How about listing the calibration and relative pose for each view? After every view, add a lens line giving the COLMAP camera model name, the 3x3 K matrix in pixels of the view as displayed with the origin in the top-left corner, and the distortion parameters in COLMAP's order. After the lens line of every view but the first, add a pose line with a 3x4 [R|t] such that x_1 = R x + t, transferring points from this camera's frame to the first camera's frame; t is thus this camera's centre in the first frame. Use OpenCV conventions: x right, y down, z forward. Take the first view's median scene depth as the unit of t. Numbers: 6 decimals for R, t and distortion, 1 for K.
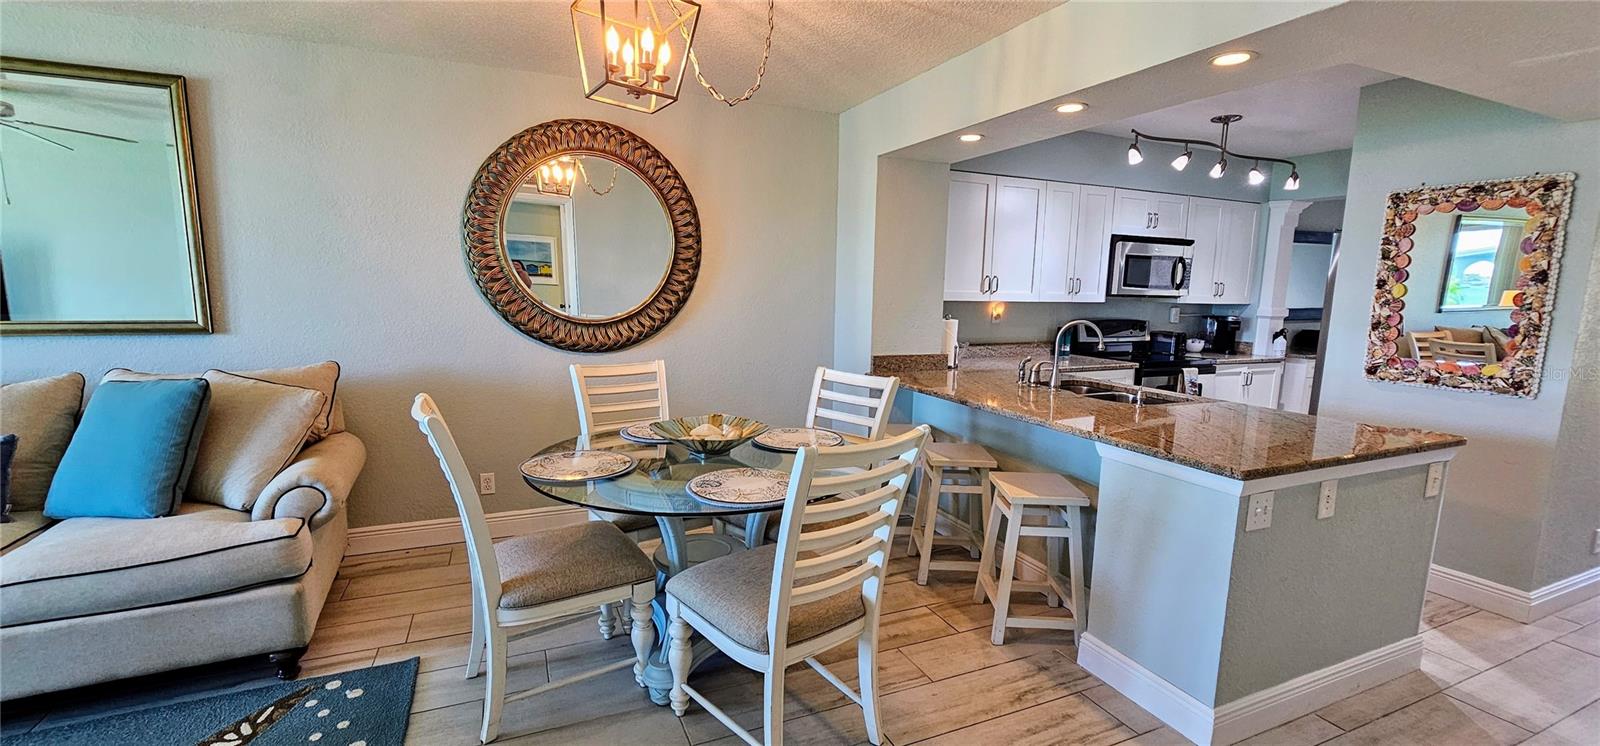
lens RADIAL K [[656.8, 0, 798.3], [0, 656.8, 379.7], [0, 0, 1]] dist [0.002423, -0.000423]
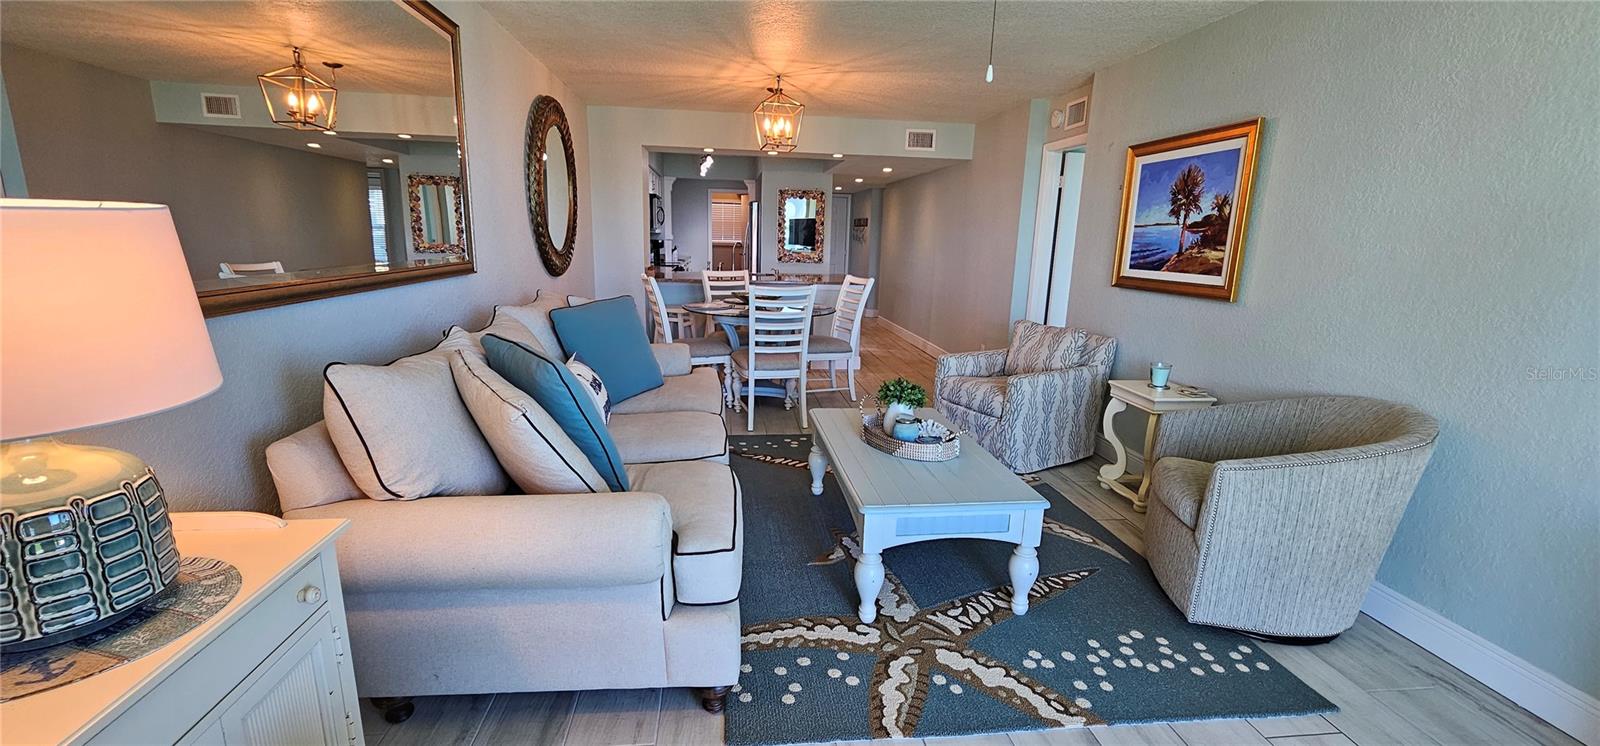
lens RADIAL K [[656.8, 0, 798.3], [0, 656.8, 379.7], [0, 0, 1]] dist [0.002423, -0.000423]
pose [[0.297015, -0.219032, 0.929412, -1.561485], [0.116302, 0.974388, 0.192464, -0.040225], [-0.947763, 0.050928, 0.314882, 0.145701]]
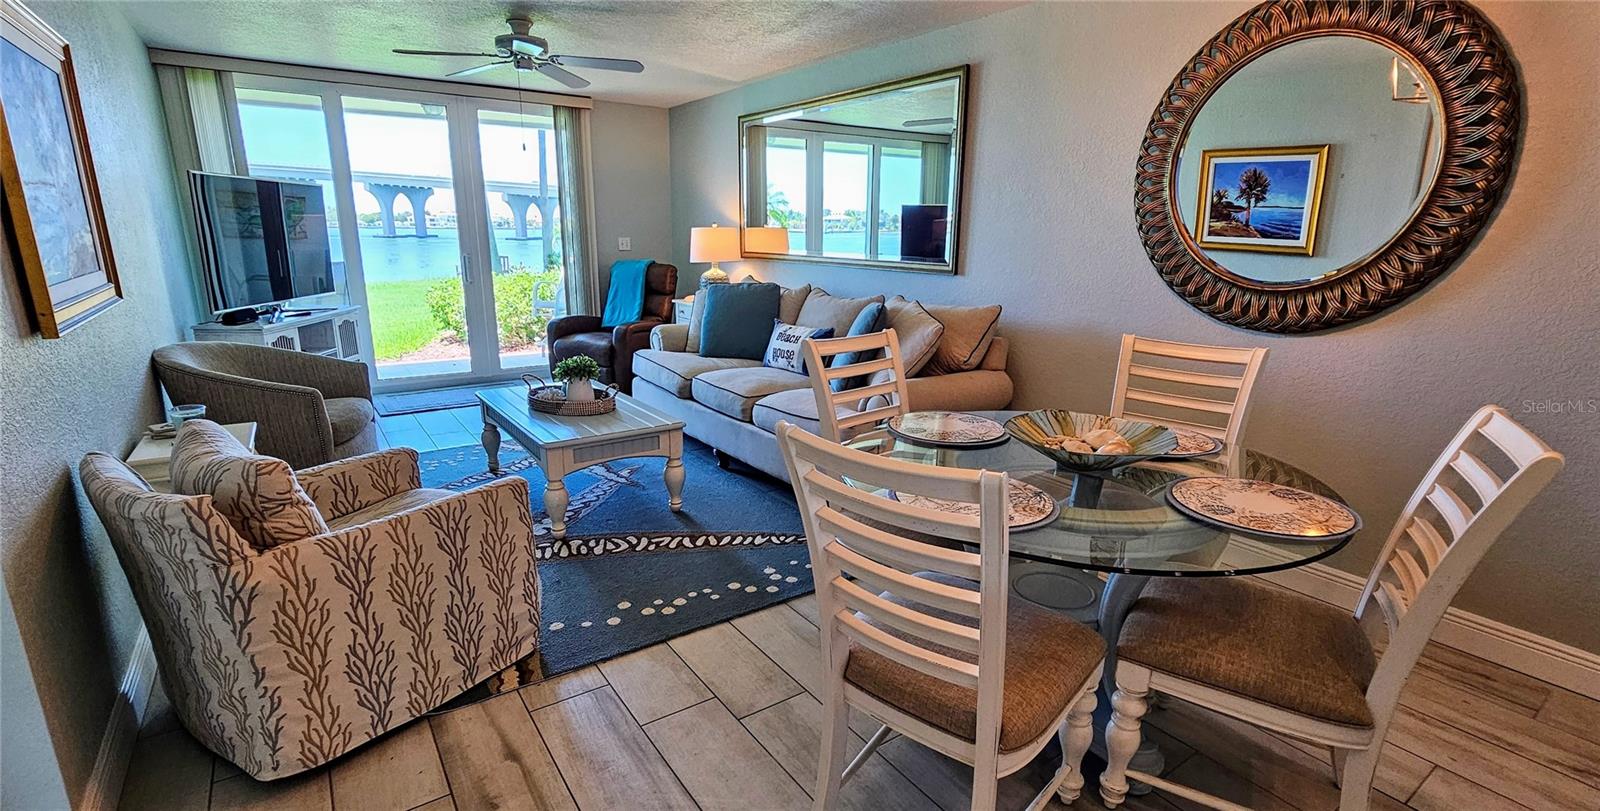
lens RADIAL K [[725.3, 0, 803.0], [0, 725.3, 421.4], [0, 0, 1]] dist [-0.002361, 0.000580]
pose [[0.198073, 0.235768, -0.951410, 0.389675], [-0.149828, 0.966517, 0.208319, -0.039356], [0.968669, 0.101285, 0.226765, 0.379905]]
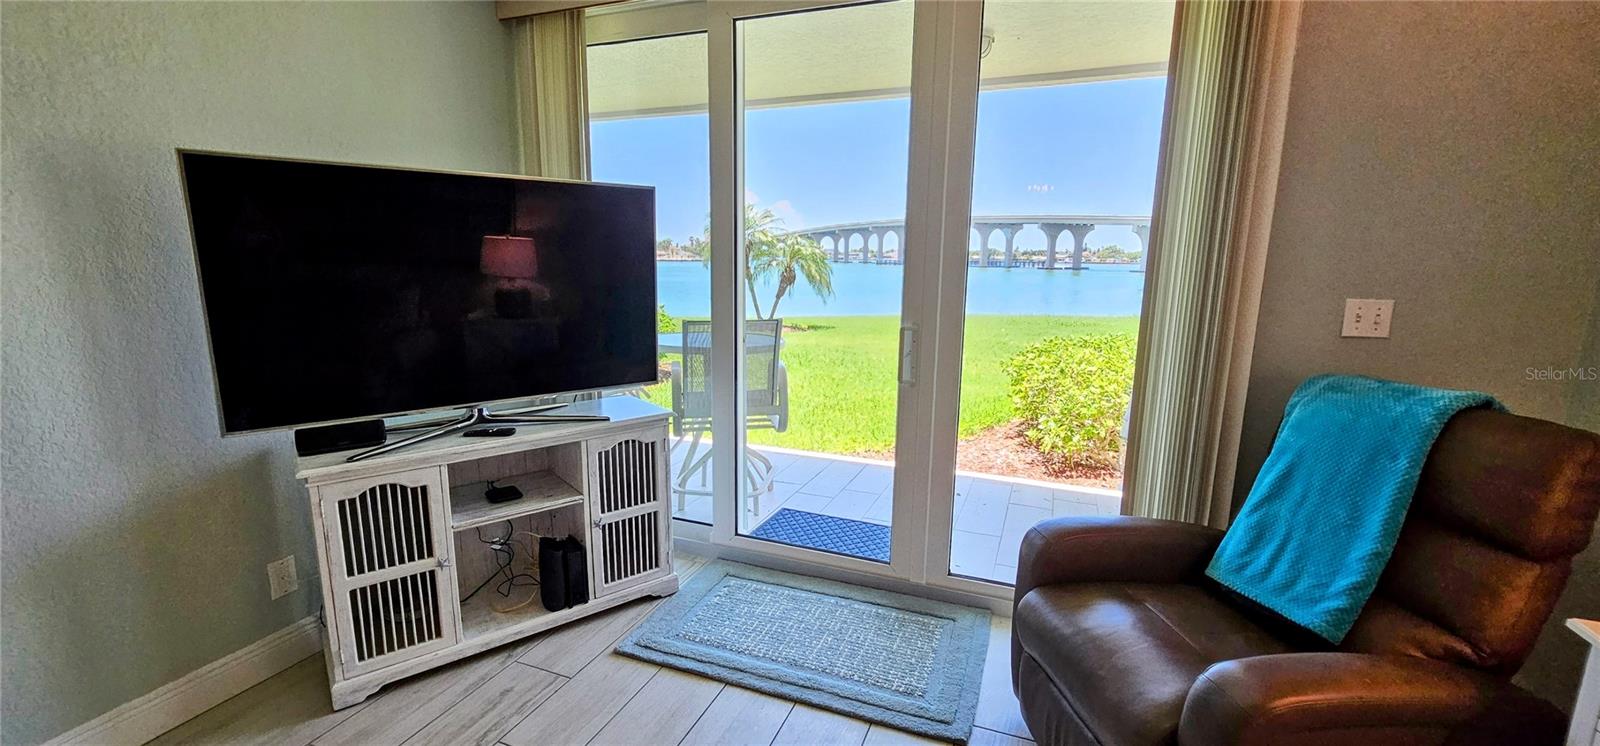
lens RADIAL K [[656.8, 0, 798.3], [0, 656.8, 379.7], [0, 0, 1]] dist [0.002423, -0.000423]
pose [[-0.710865, 0.104199, -0.695567, -0.980283], [-0.123786, 0.954992, 0.269570, -0.064719], [0.692349, 0.277729, -0.665972, 0.359994]]
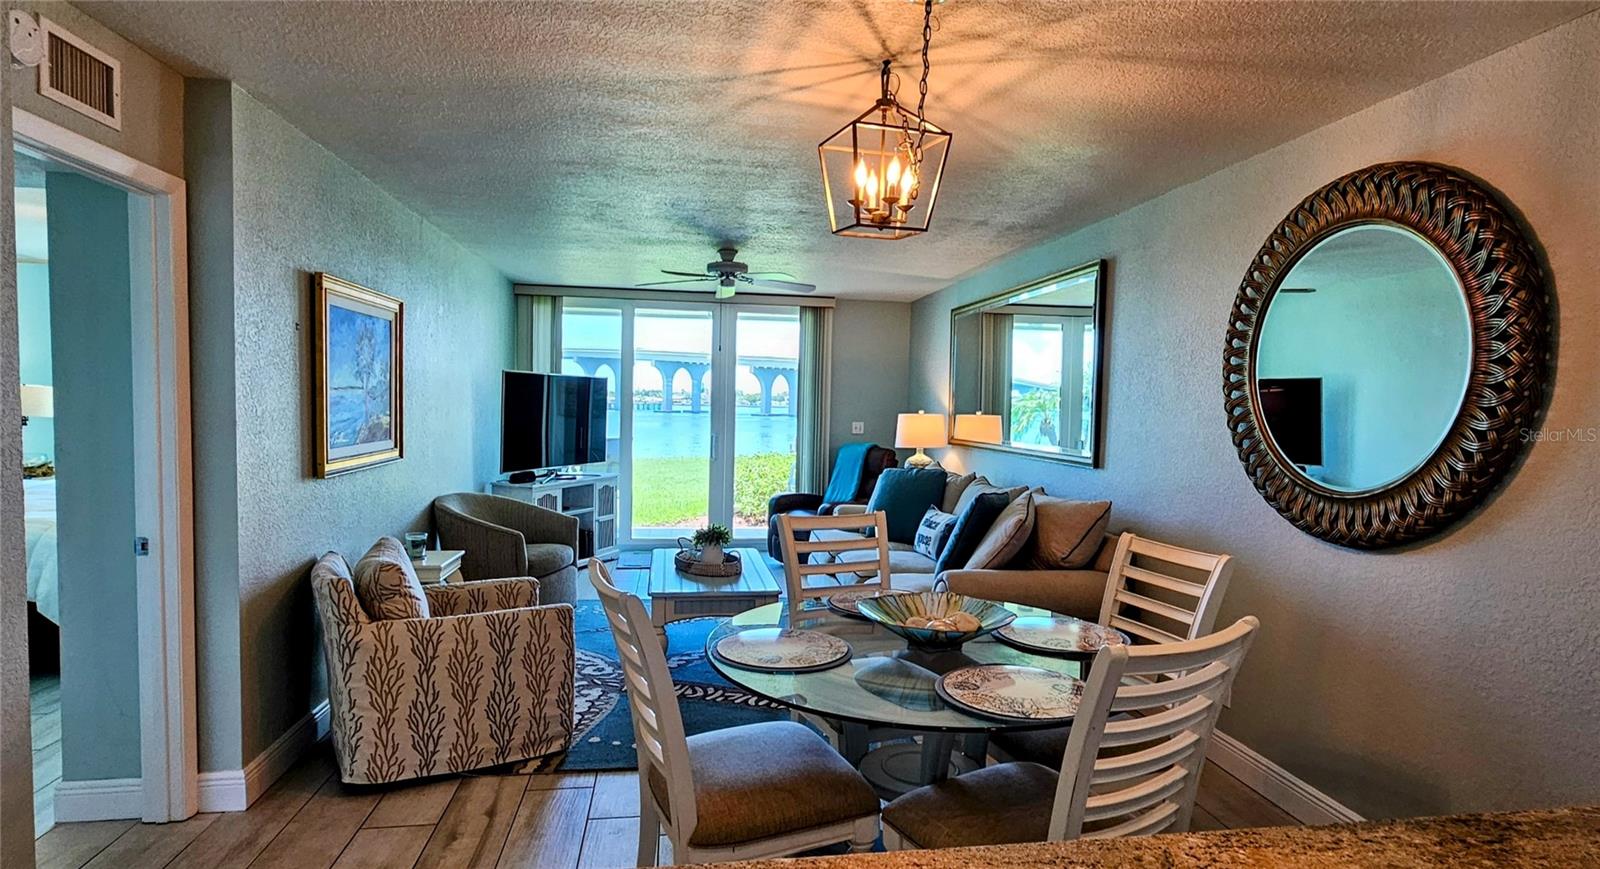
lens RADIAL K [[823.9, 0, 815.6], [0, 823.9, 451.7], [0, 0, 1]] dist [0.000385, -0.000040]
pose [[-0.245904, 0.031742, -0.968774, 0.584292], [-0.165982, 0.983322, 0.074350, -0.111457], [0.954977, 0.179082, -0.236535, 0.763691]]
